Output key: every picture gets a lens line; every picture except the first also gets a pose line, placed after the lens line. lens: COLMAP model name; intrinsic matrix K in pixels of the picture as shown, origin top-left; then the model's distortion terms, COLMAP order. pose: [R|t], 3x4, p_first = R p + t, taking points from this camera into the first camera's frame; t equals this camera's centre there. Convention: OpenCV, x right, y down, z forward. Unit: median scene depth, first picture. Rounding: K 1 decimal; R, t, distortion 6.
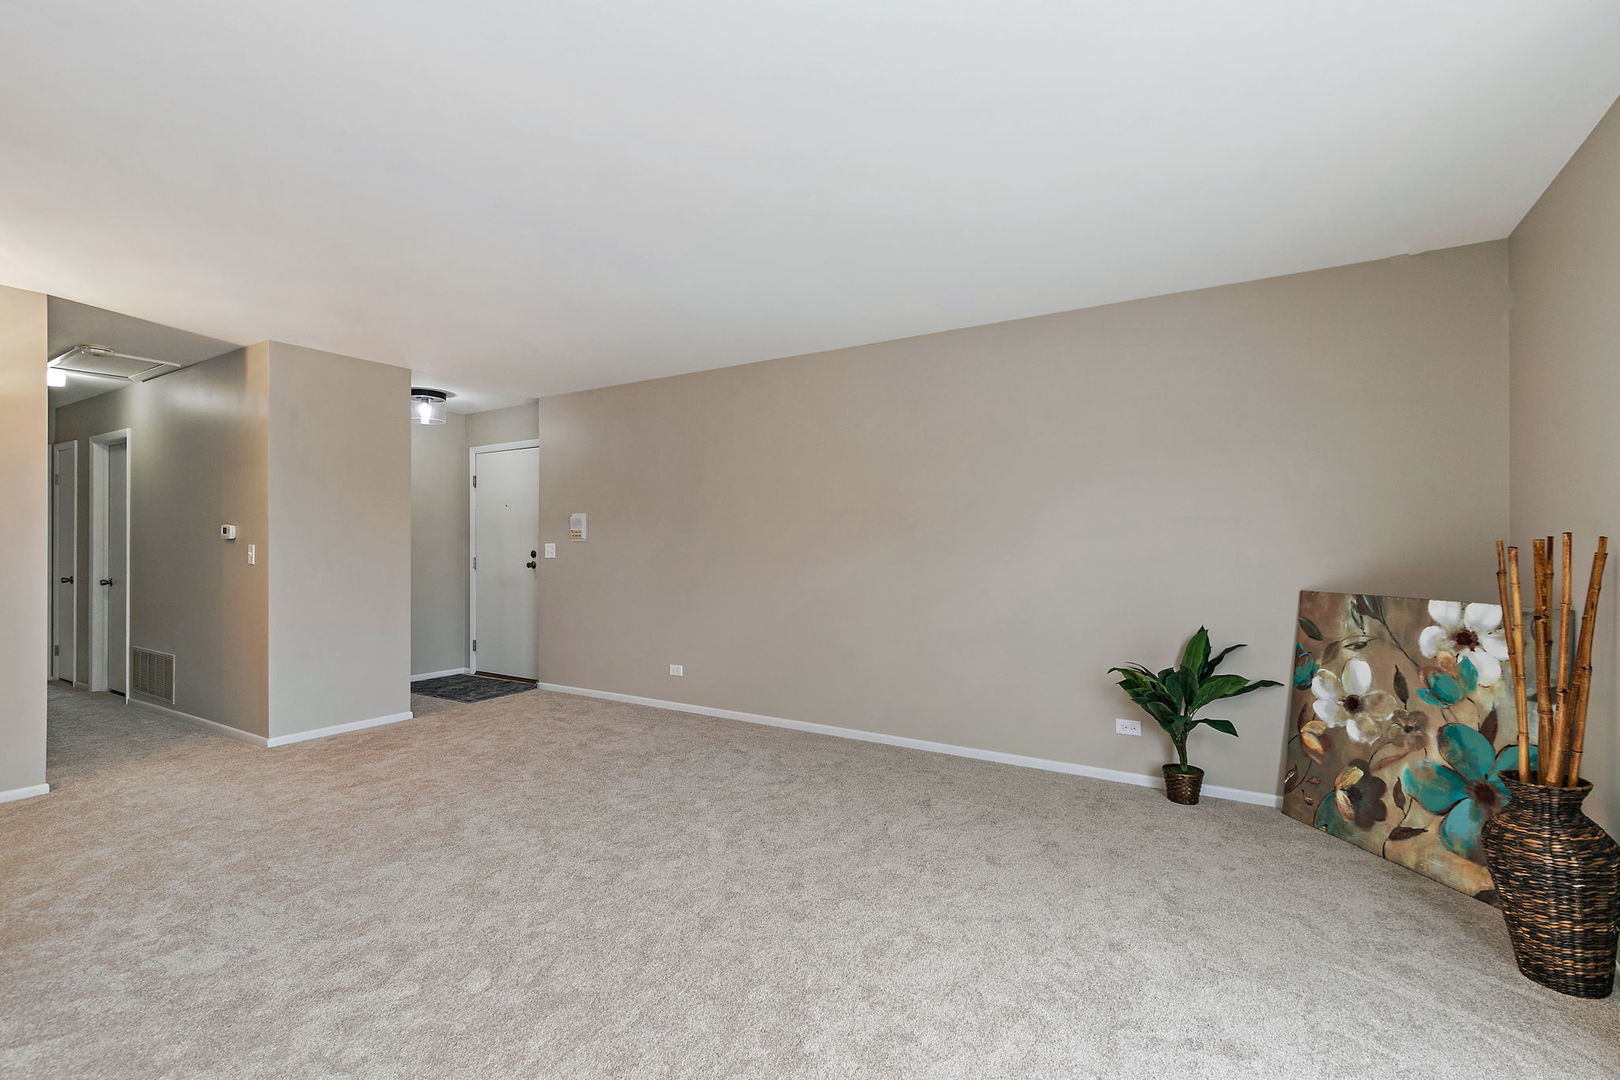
lens RADIAL K [[726.0, 0, 818.1], [0, 726.0, 543.9], [0, 0, 1]] dist [0.000905, -0.000059]
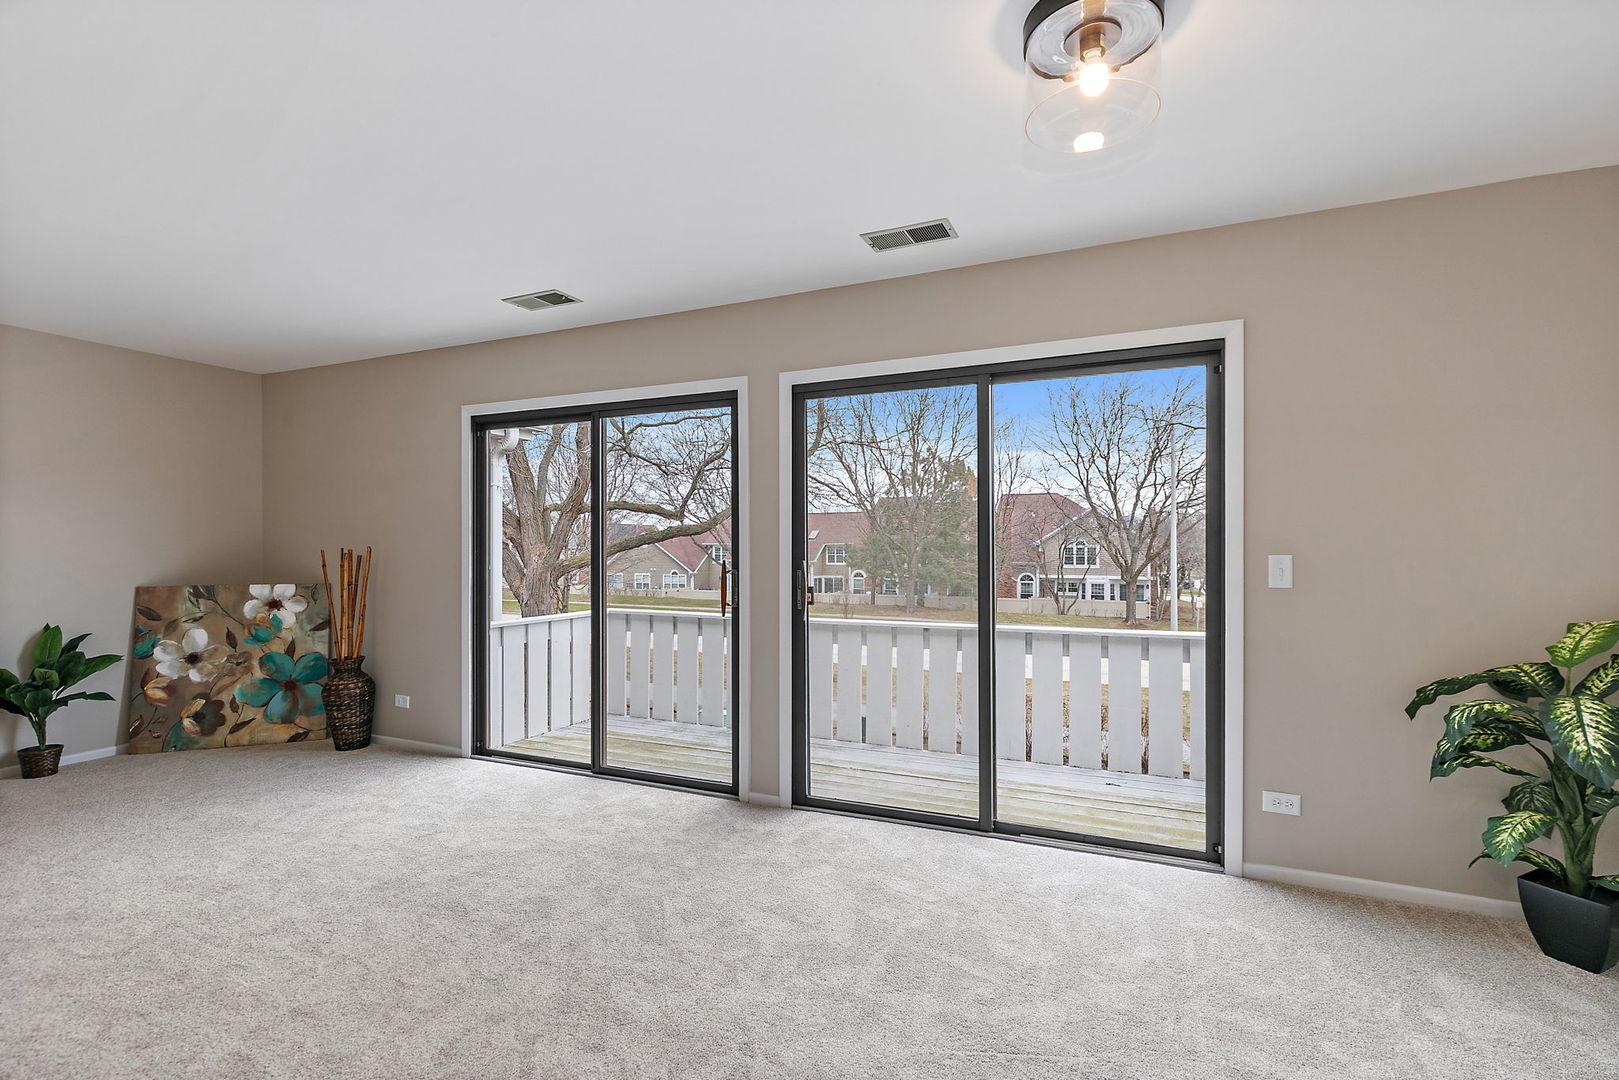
lens RADIAL K [[725.5, 0, 817.6], [0, 725.5, 543.9], [0, 0, 1]] dist [0.000905, -0.000059]
pose [[-0.145218, 0.004832, 0.989388, -0.992323], [0.003298, 0.999985, -0.004400, -0.006213], [-0.989394, 0.002624, -0.145232, -0.063571]]
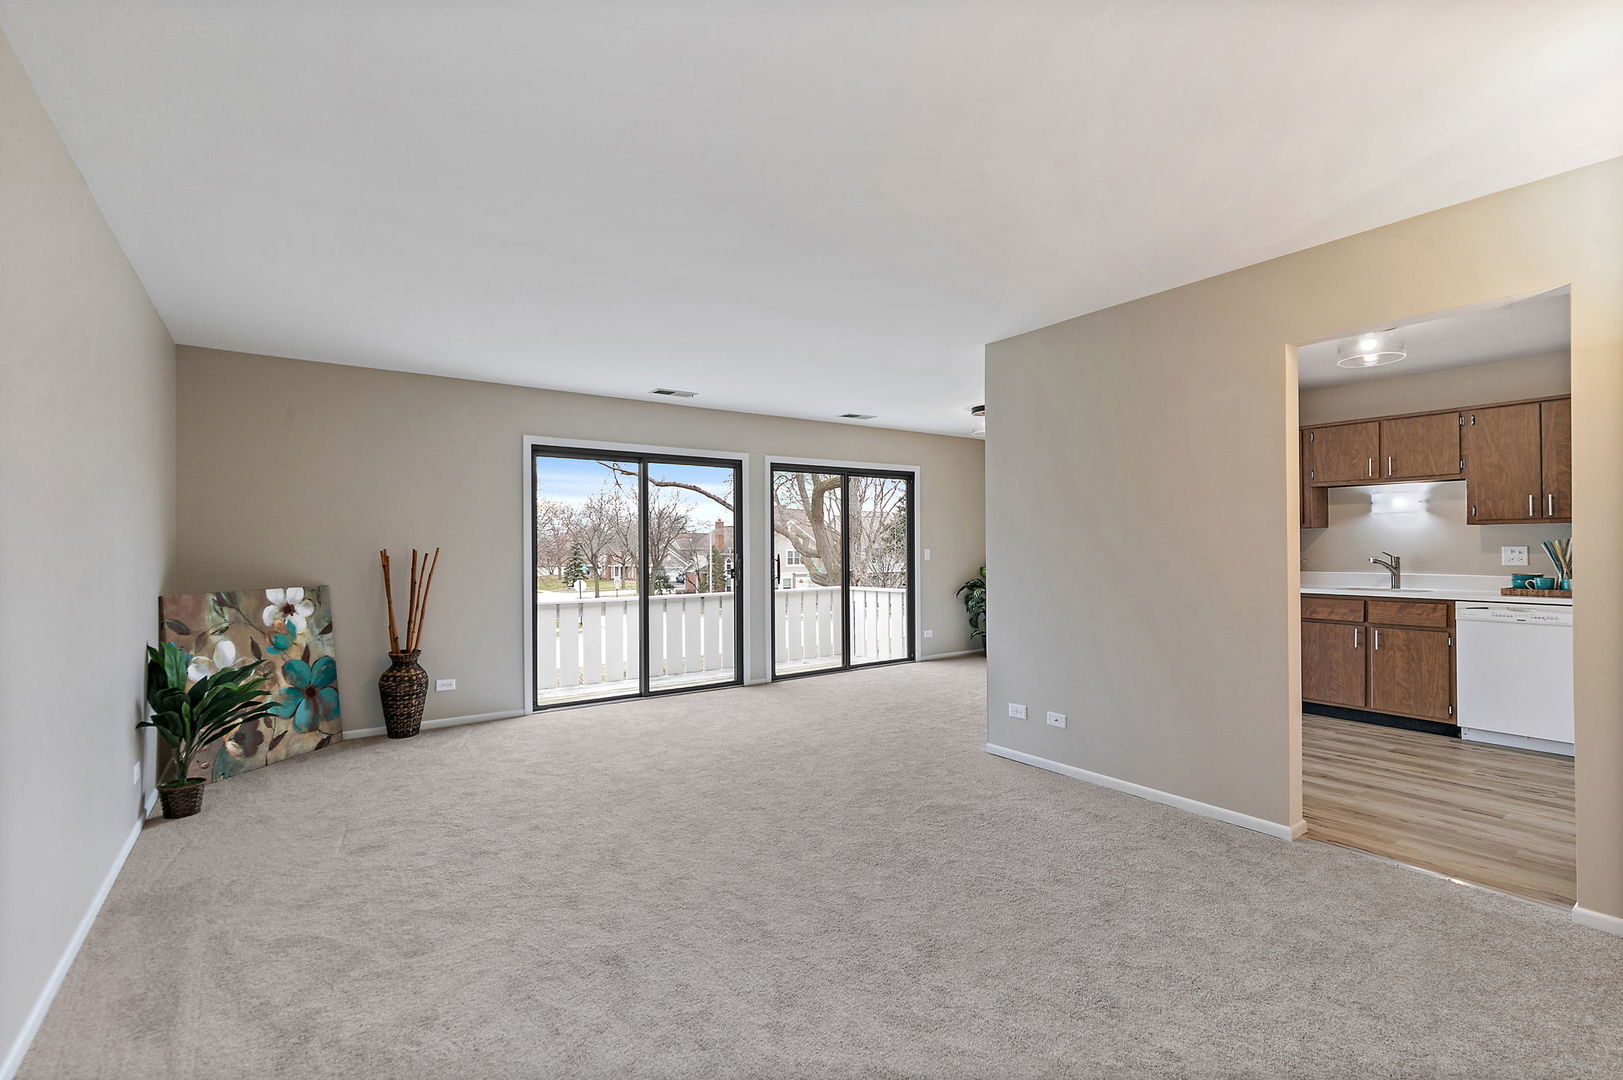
lens RADIAL K [[737.5, 0, 821.0], [0, 737.5, 544.8], [0, 0, 1]] dist [0.006183, -0.001208]
pose [[-0.924934, 0.007023, 0.380064, -0.834651], [0.006814, 0.999975, -0.001894, -0.007421], [-0.380068, 0.000838, -0.924958, 1.945727]]
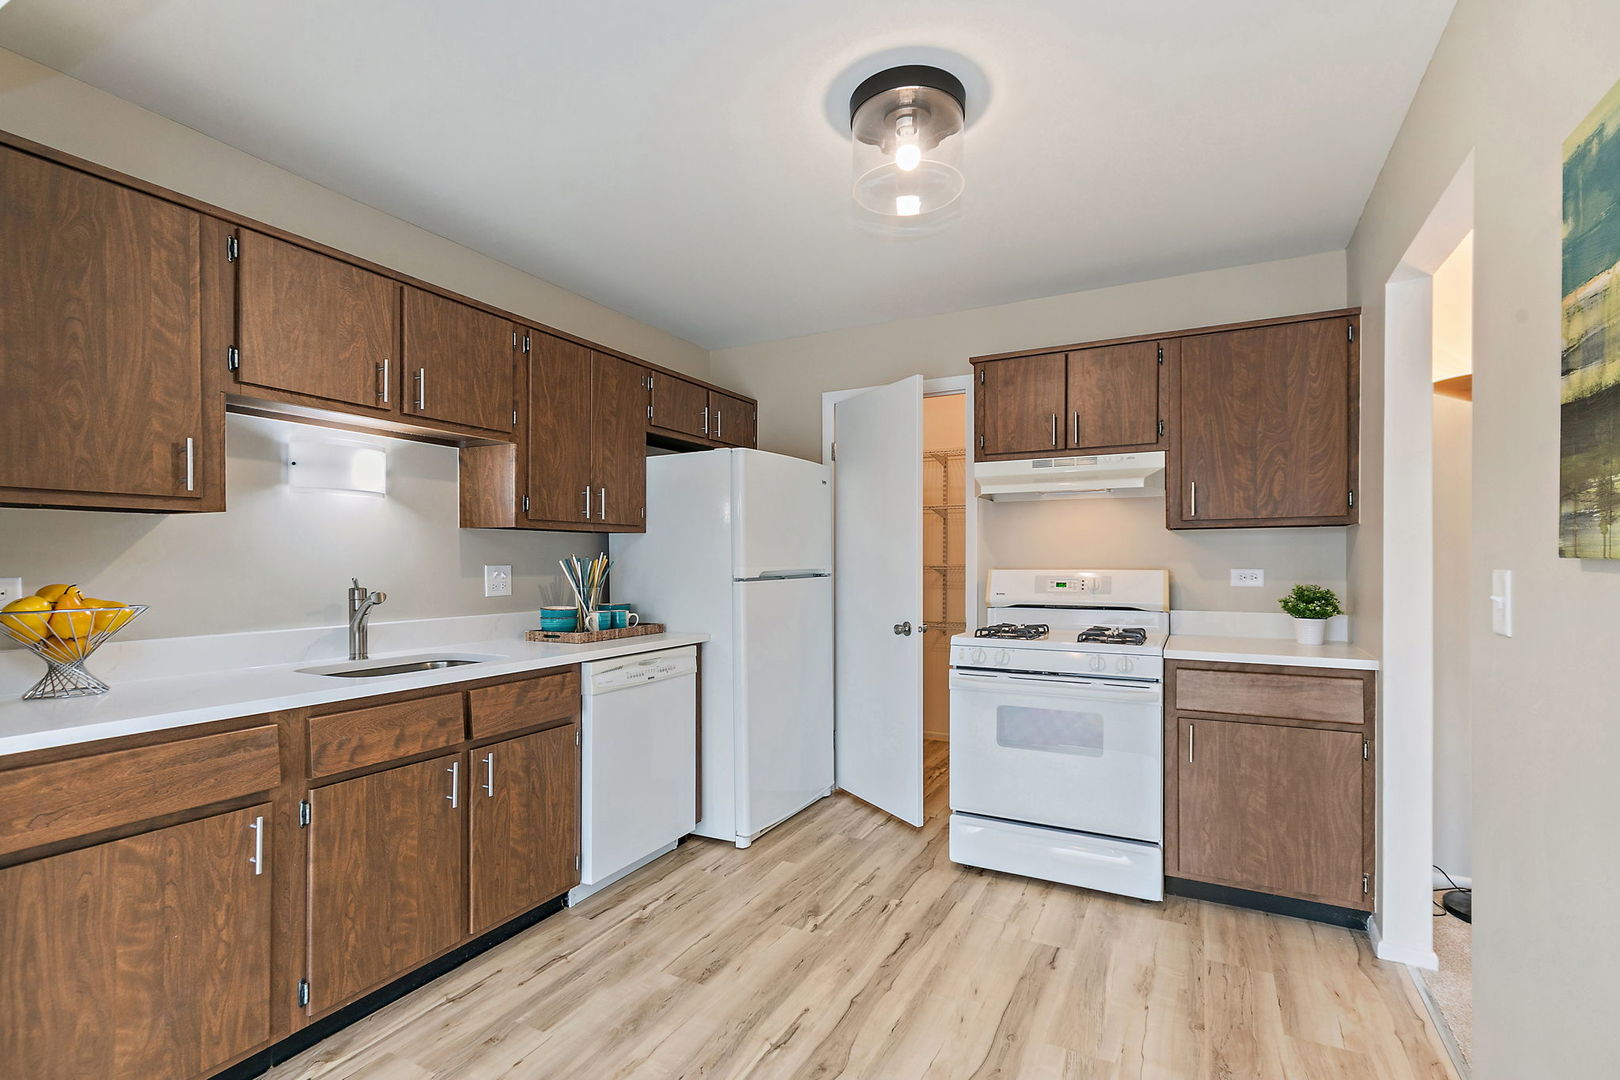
lens RADIAL K [[735.3, 0, 823.7], [0, 735.3, 562.0], [0, 0, 1]] dist [0.004748, -0.000142]
pose [[0.077055, 0.002706, -0.997023, -0.580934], [0.000425, 0.999996, 0.002747, -0.003454], [0.997027, -0.000636, 0.077053, 0.117757]]
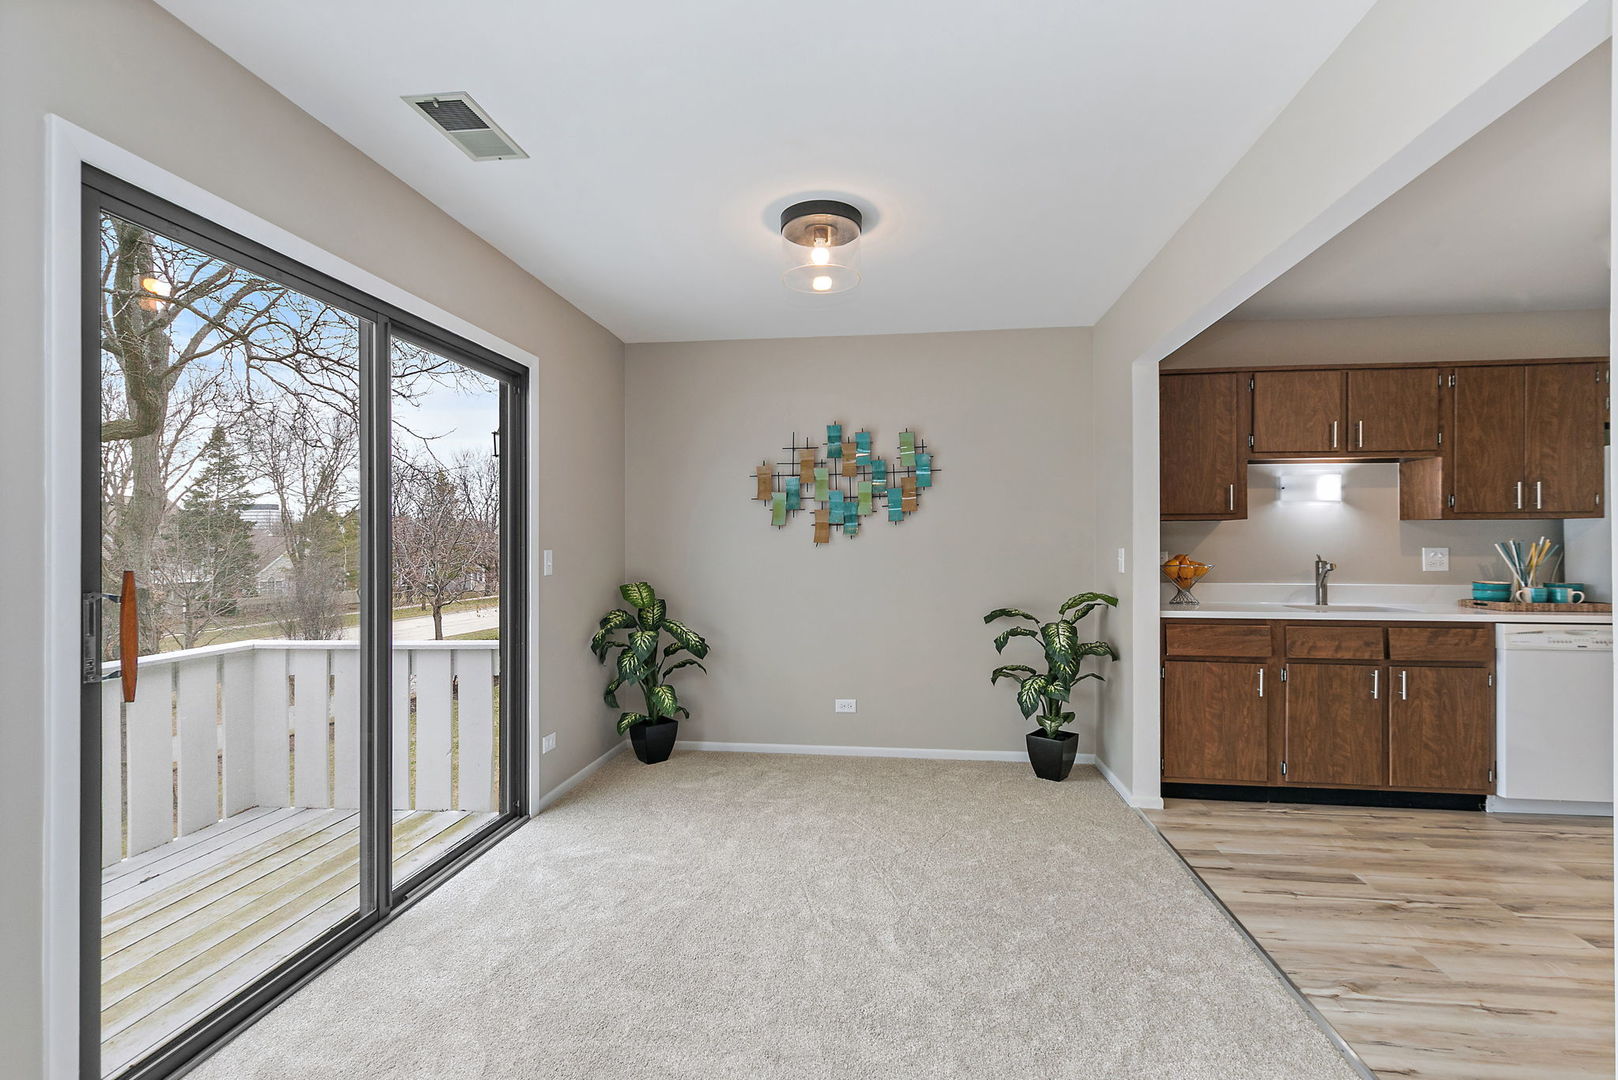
lens RADIAL K [[735.2, 0, 818.4], [0, 735.2, 544.8], [0, 0, 1]] dist [0.006183, -0.001208]
pose [[-0.907078, 0.000576, -0.420963, -0.036053], [0.000952, 0.999999, -0.000683, -0.001661], [0.420962, -0.001020, -0.907078, 0.502998]]
